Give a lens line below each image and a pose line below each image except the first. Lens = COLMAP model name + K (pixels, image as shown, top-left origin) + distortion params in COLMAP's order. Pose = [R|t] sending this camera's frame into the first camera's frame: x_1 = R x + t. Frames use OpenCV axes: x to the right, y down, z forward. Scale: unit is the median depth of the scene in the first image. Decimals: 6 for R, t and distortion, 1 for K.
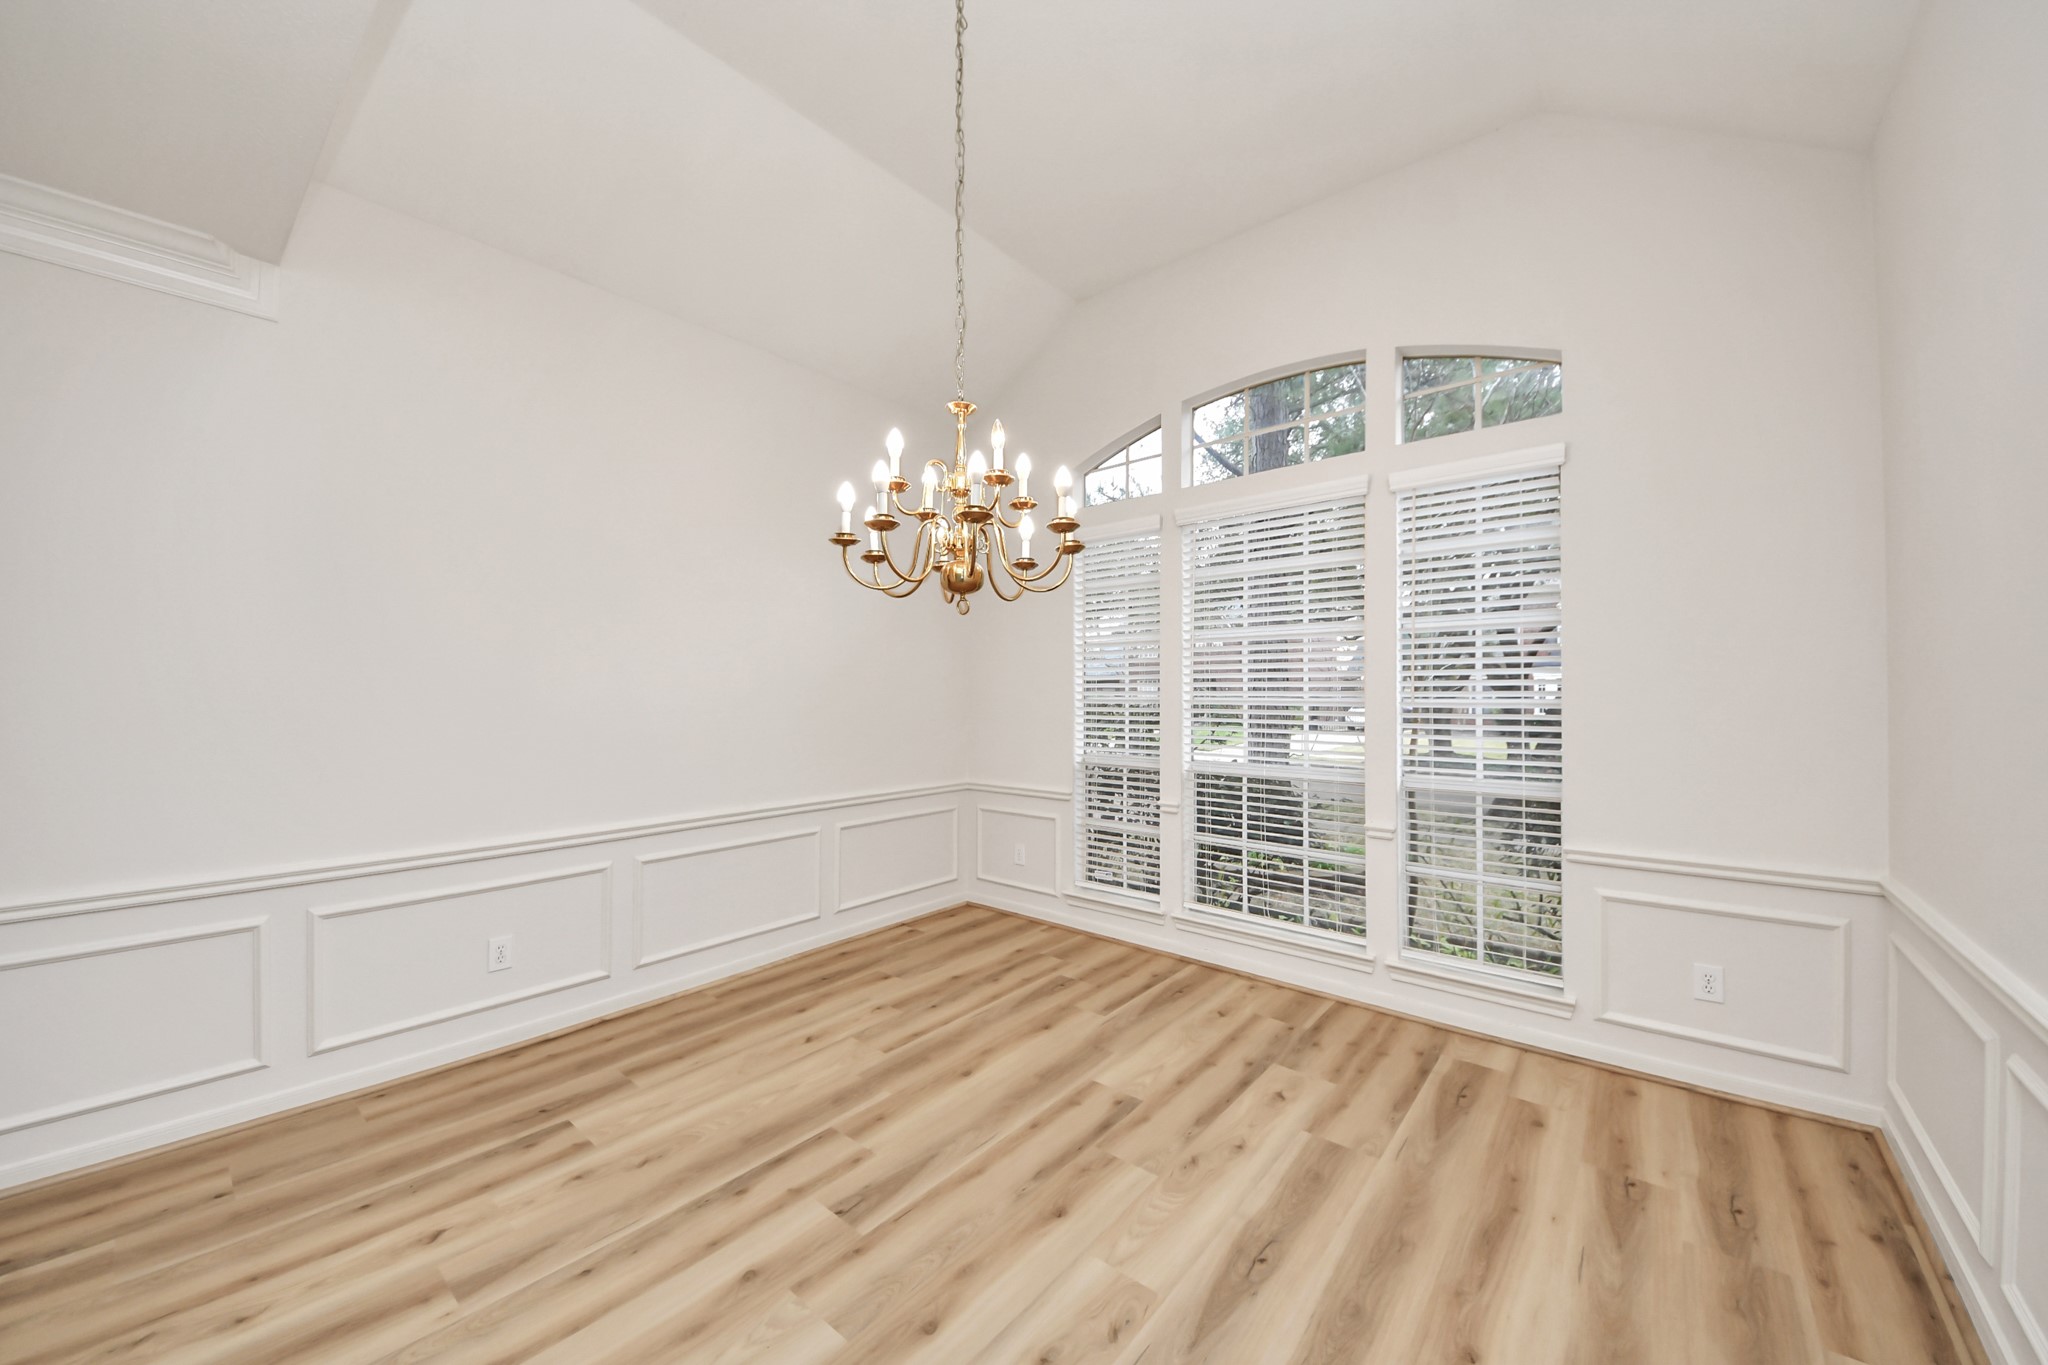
lens RADIAL K [[743.0, 0, 1018.7], [0, 743.0, 691.3], [0, 0, 1]] dist [-0.014663, -0.001580]
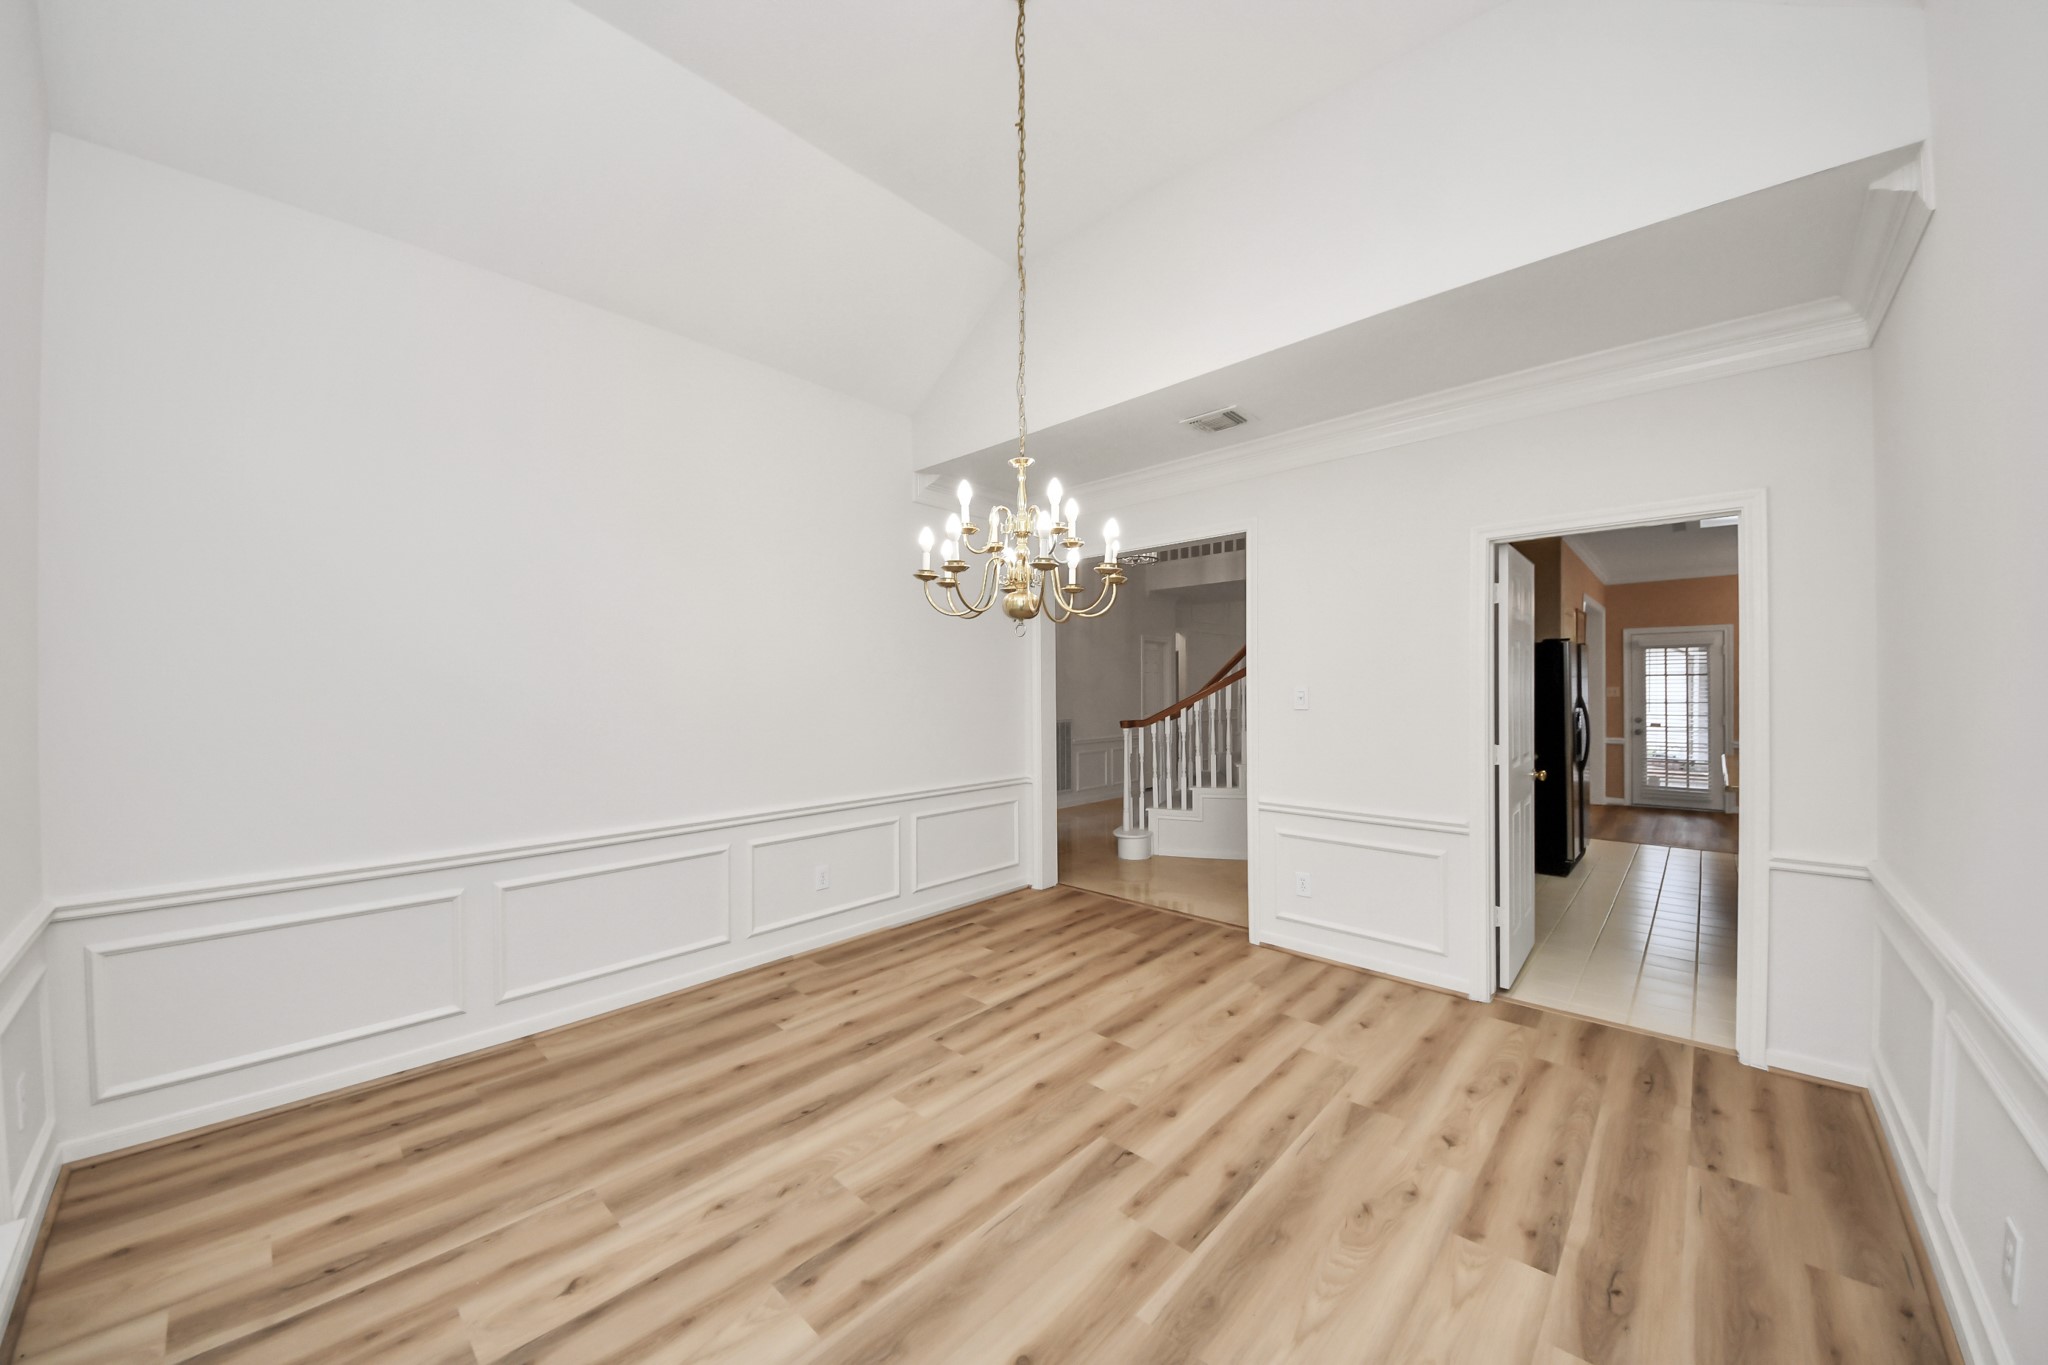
lens RADIAL K [[743.0, 0, 1028.9], [0, 743.0, 689.6], [0, 0, 1]] dist [-0.014663, -0.001580]
pose [[-0.999082, 0.003259, 0.042720, -0.127967], [0.003121, 0.999990, -0.003307, -0.013670], [-0.042730, -0.003171, -0.999082, 1.990881]]
